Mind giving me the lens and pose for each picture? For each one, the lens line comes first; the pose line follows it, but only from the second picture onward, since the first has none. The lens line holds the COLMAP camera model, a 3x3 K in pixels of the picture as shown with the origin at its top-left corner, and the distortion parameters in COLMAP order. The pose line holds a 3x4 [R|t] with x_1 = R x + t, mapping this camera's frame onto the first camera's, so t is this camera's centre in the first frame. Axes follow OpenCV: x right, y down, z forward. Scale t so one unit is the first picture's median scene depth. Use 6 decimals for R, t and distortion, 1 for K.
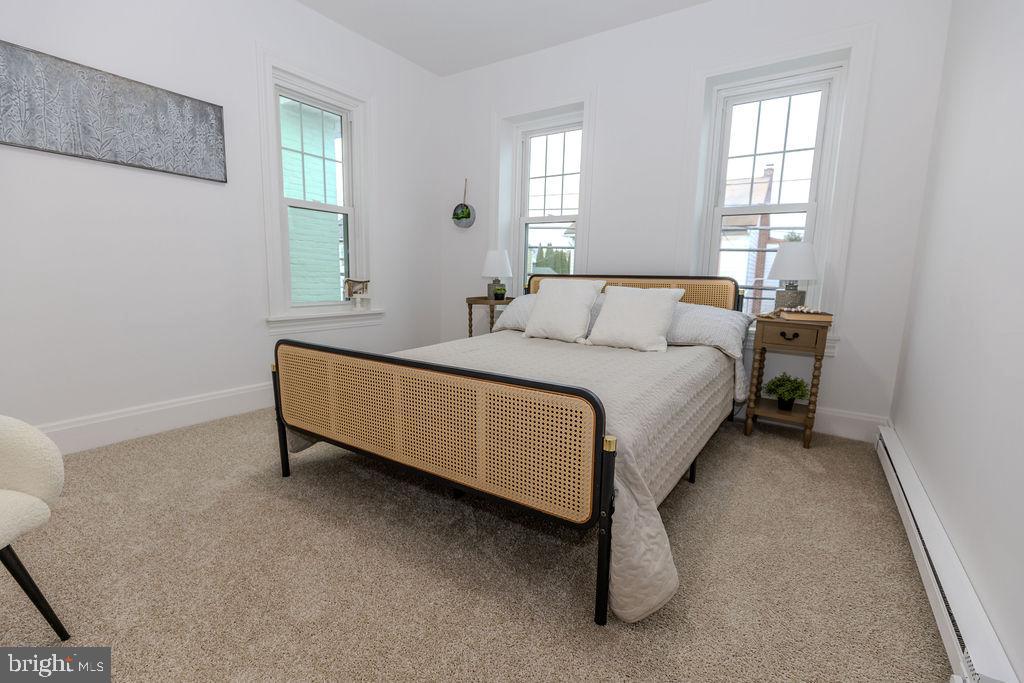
lens RADIAL K [[456.1, 0, 507.6], [0, 456.1, 346.3], [0, 0, 1]] dist [0.001974, -0.000768]
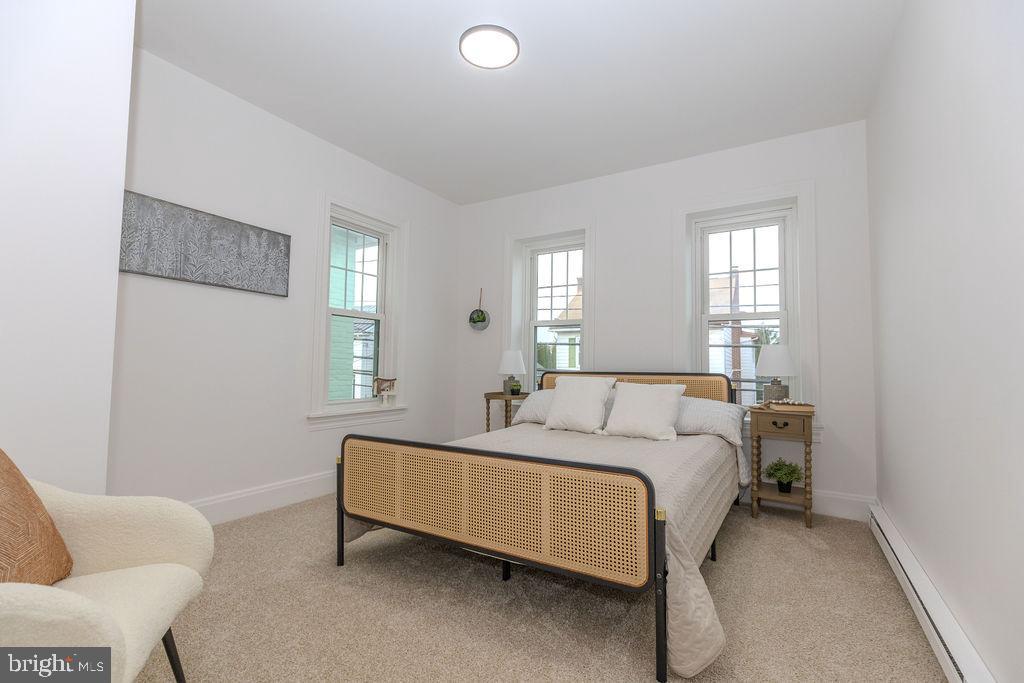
lens RADIAL K [[456.1, 0, 514.1], [0, 456.1, 345.8], [0, 0, 1]] dist [0.001974, -0.000768]
pose [[0.998851, -0.006595, 0.047465, -0.116481], [0.016065, 0.979250, -0.202020, 0.004857], [-0.045148, 0.202551, 0.978230, -0.147231]]
